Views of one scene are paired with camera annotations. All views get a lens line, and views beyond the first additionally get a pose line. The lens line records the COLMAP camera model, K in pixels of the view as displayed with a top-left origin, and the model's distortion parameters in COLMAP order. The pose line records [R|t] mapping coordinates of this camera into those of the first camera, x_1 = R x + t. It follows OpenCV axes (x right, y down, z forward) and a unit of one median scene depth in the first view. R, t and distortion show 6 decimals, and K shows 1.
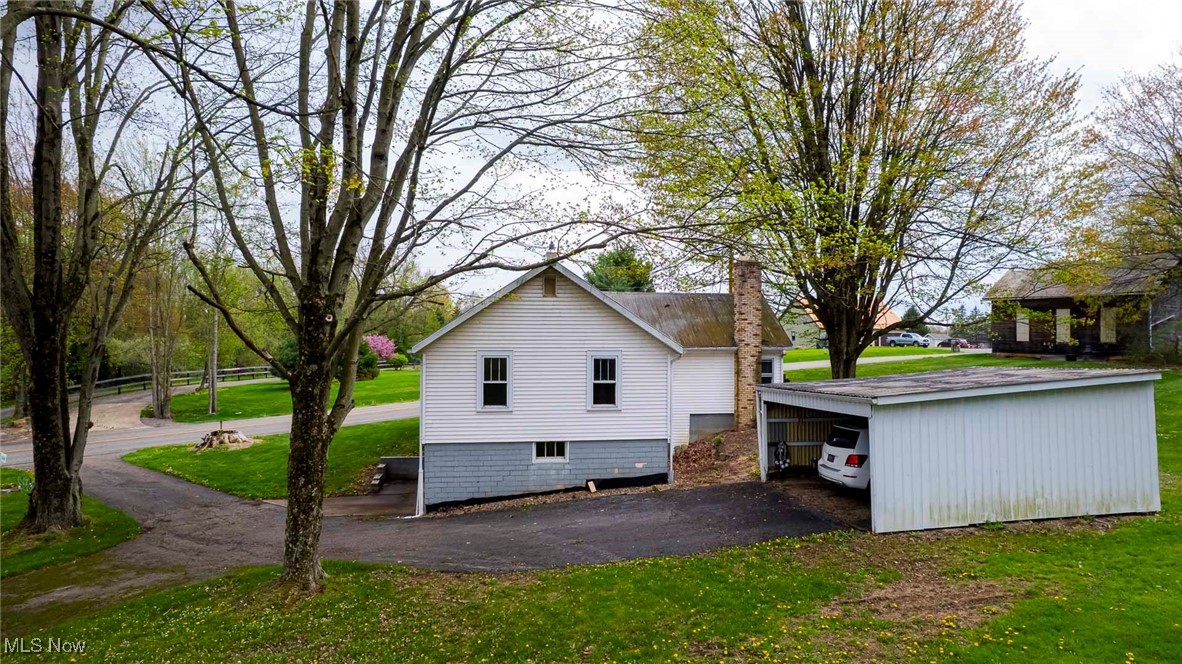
lens RADIAL K [[798.3, 0, 591.6], [0, 798.3, 332.9], [0, 0, 1]] dist [0.004845, 0.004520]
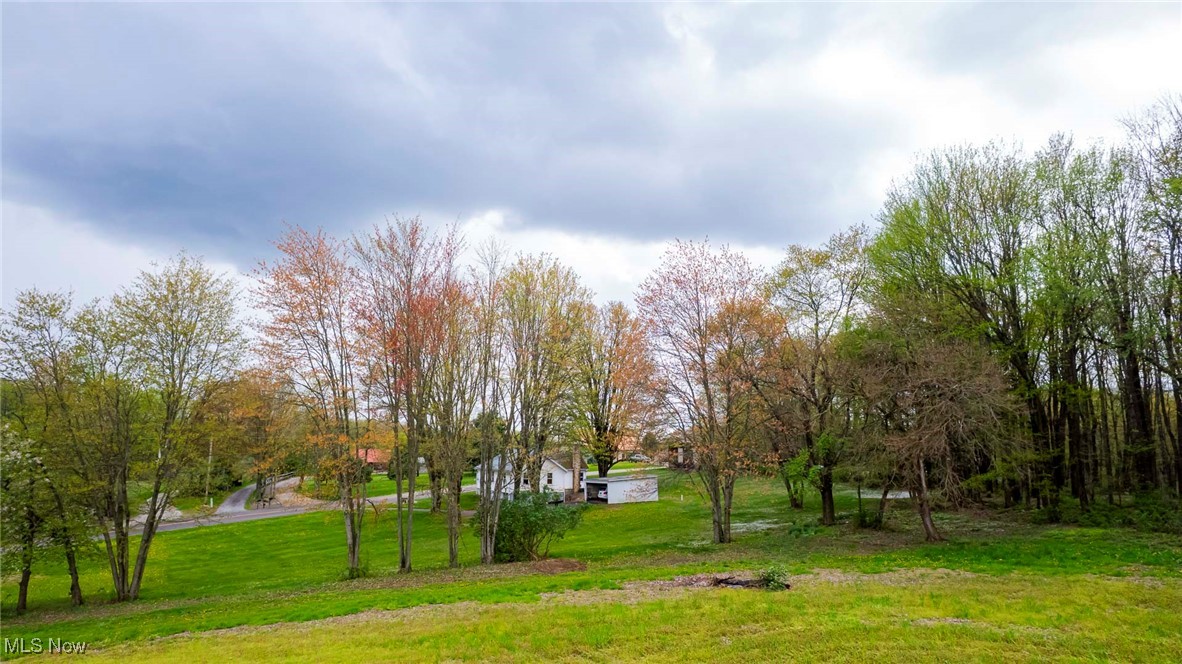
lens RADIAL K [[798.3, 0, 591.0], [0, 798.3, 332.4], [0, 0, 1]] dist [0.004845, 0.004520]
pose [[0.961168, 0.021314, 0.275140, -0.706257], [0.017137, 0.990479, -0.136596, -0.095170], [-0.275431, 0.136007, 0.951651, -2.383103]]
